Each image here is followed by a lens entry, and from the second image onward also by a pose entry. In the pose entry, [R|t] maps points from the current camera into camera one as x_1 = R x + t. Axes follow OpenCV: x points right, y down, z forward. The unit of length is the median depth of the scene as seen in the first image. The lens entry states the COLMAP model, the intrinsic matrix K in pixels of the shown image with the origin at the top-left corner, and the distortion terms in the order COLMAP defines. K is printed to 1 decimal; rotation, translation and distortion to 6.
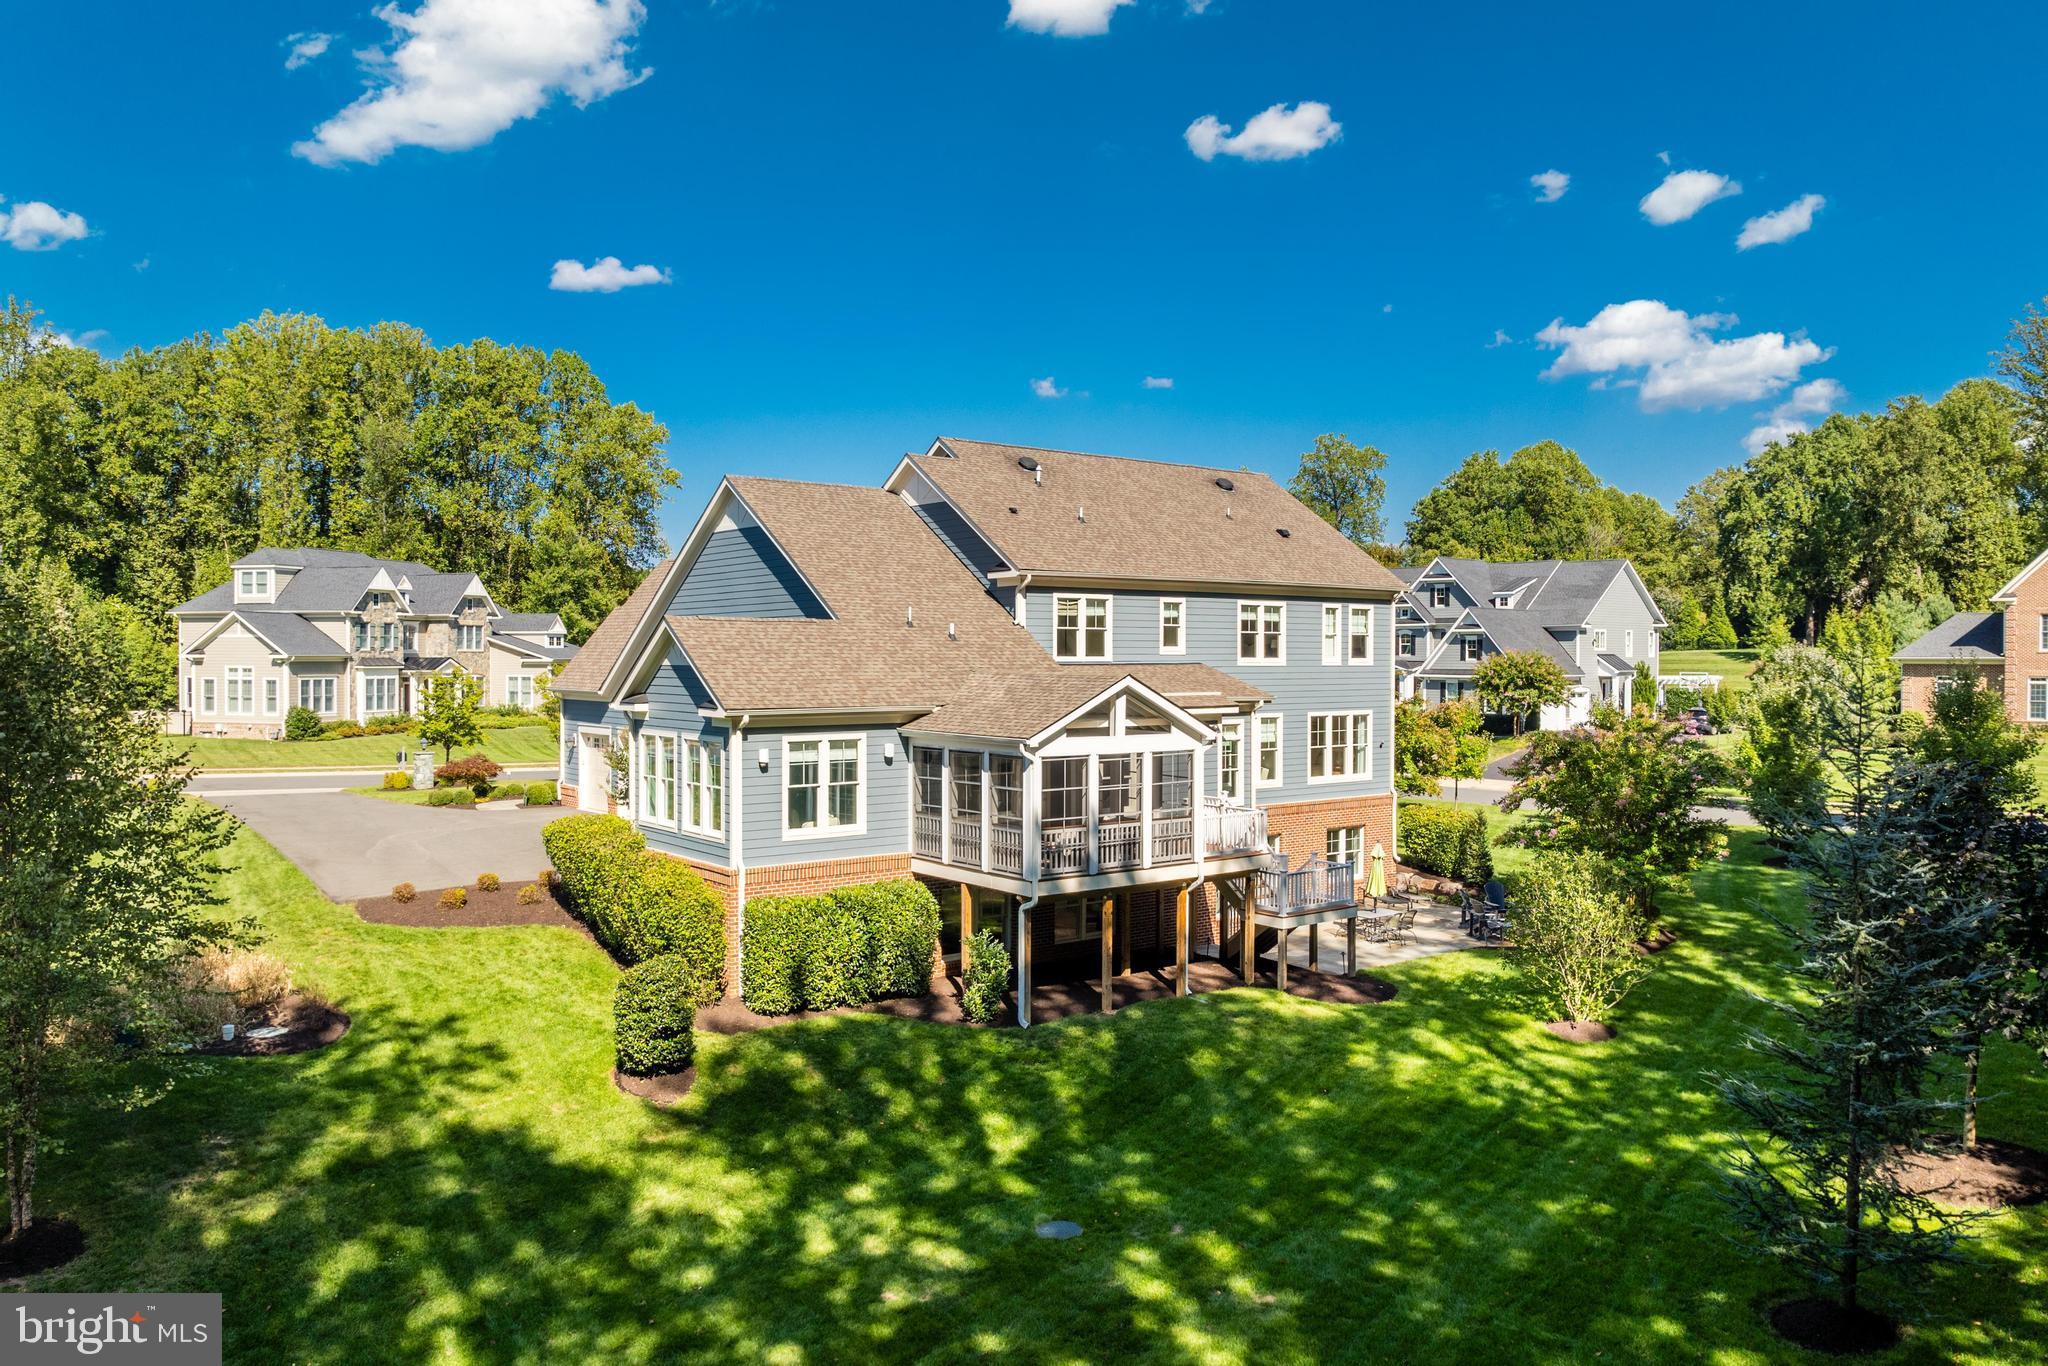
lens RADIAL K [[1440.3, 0, 1021.8], [0, 1440.3, 680.5], [0, 0, 1]] dist [-0.043245, -0.007352]
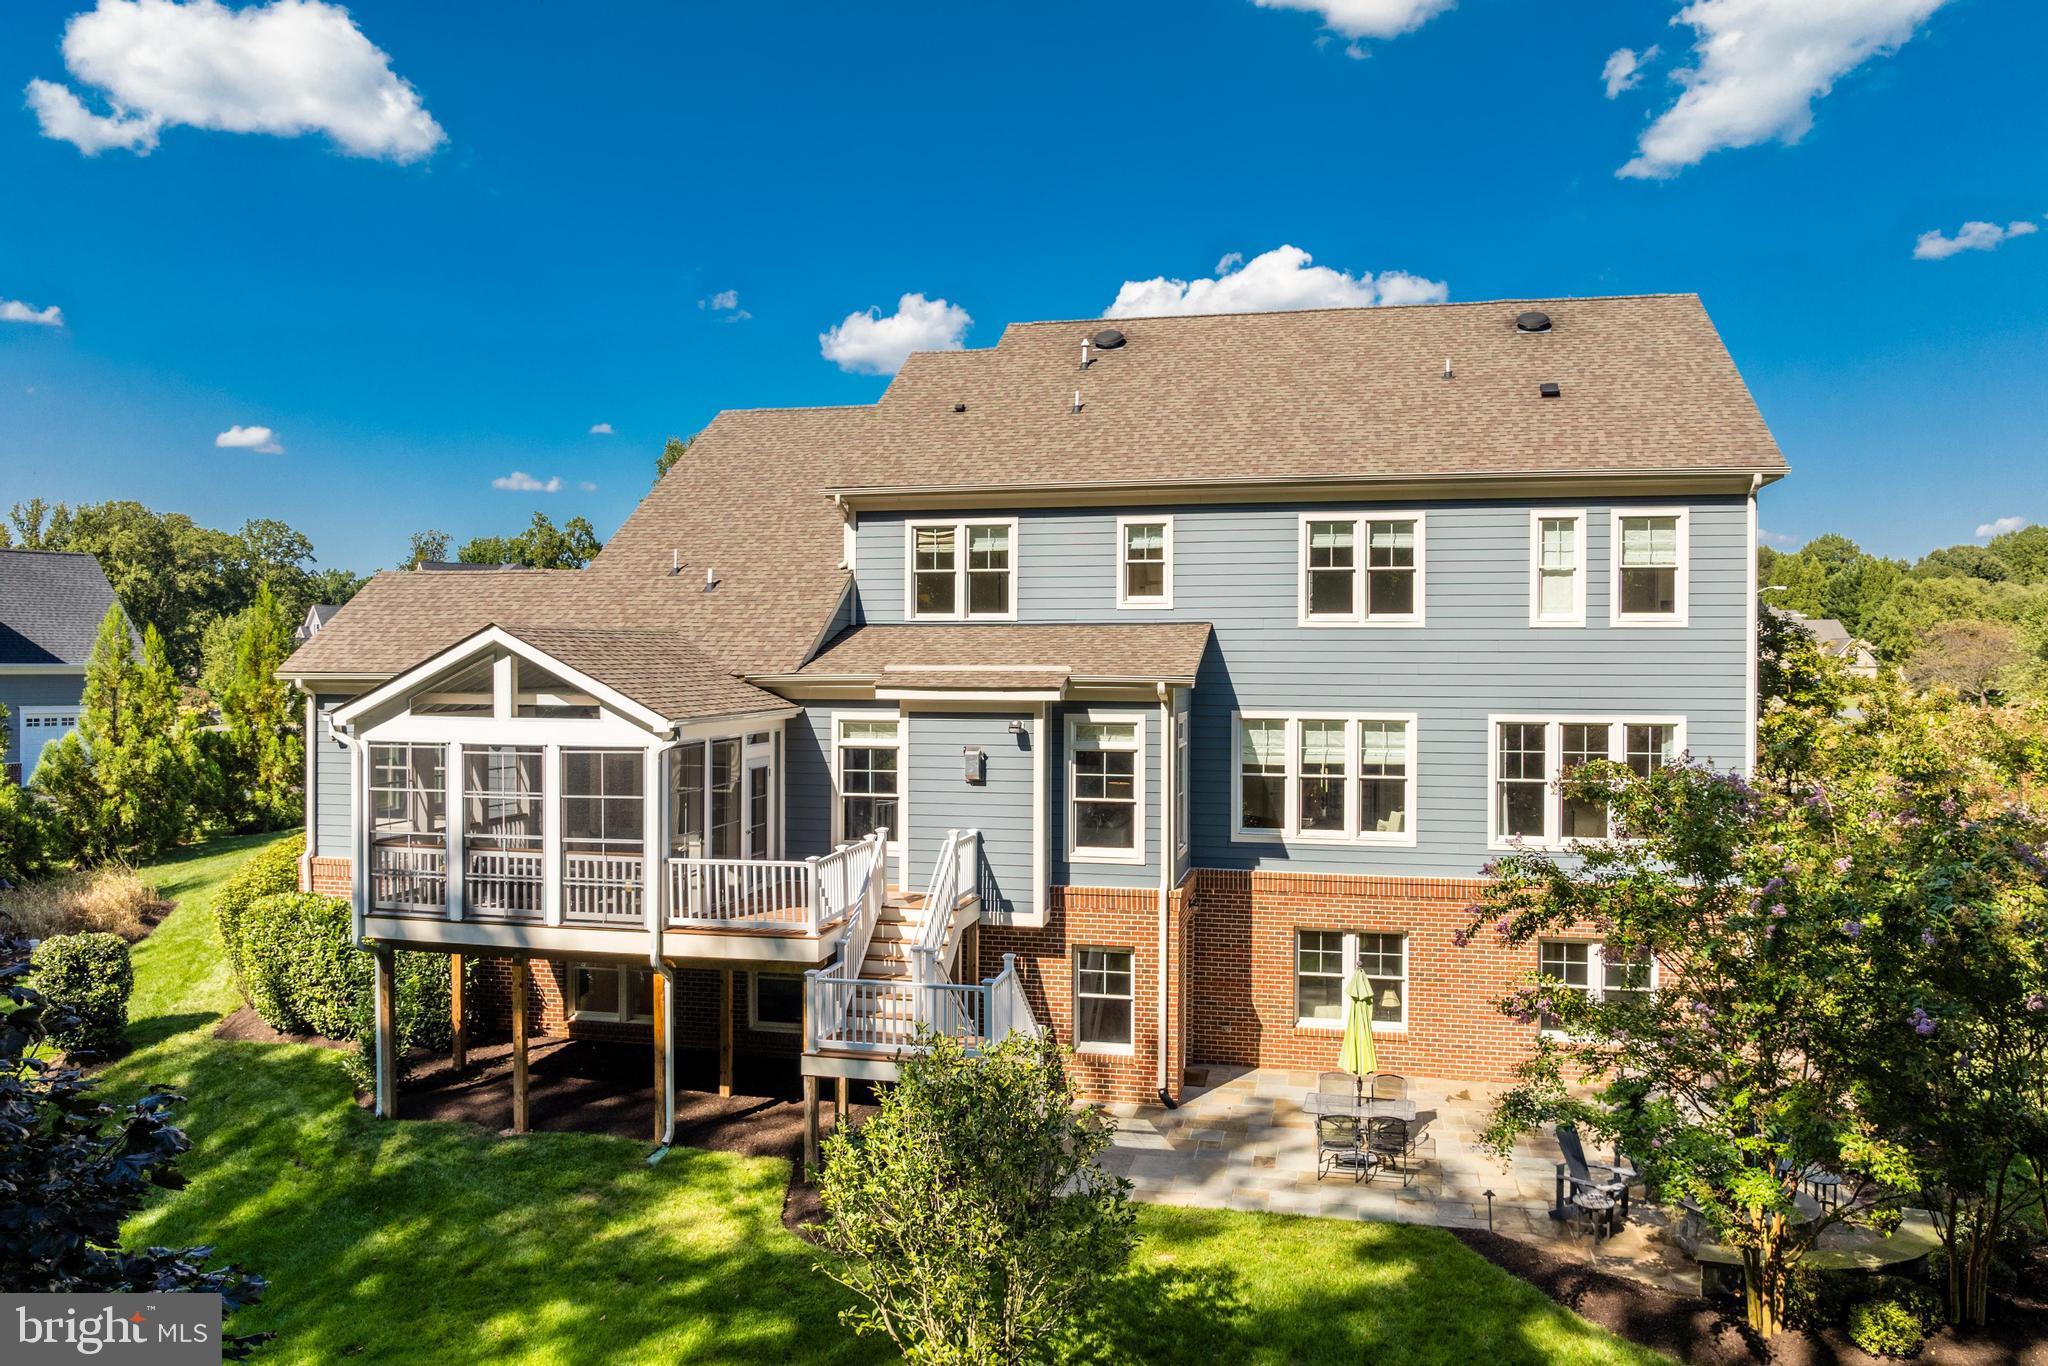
lens RADIAL K [[1440.3, 0, 1023.1], [0, 1440.3, 677.1], [0, 0, 1]] dist [-0.043245, -0.007352]
pose [[0.643804, 0.010756, -0.765115, 0.571120], [-0.015748, 0.999876, 0.000806, 0.012016], [0.765028, 0.011530, 0.643893, 0.598758]]
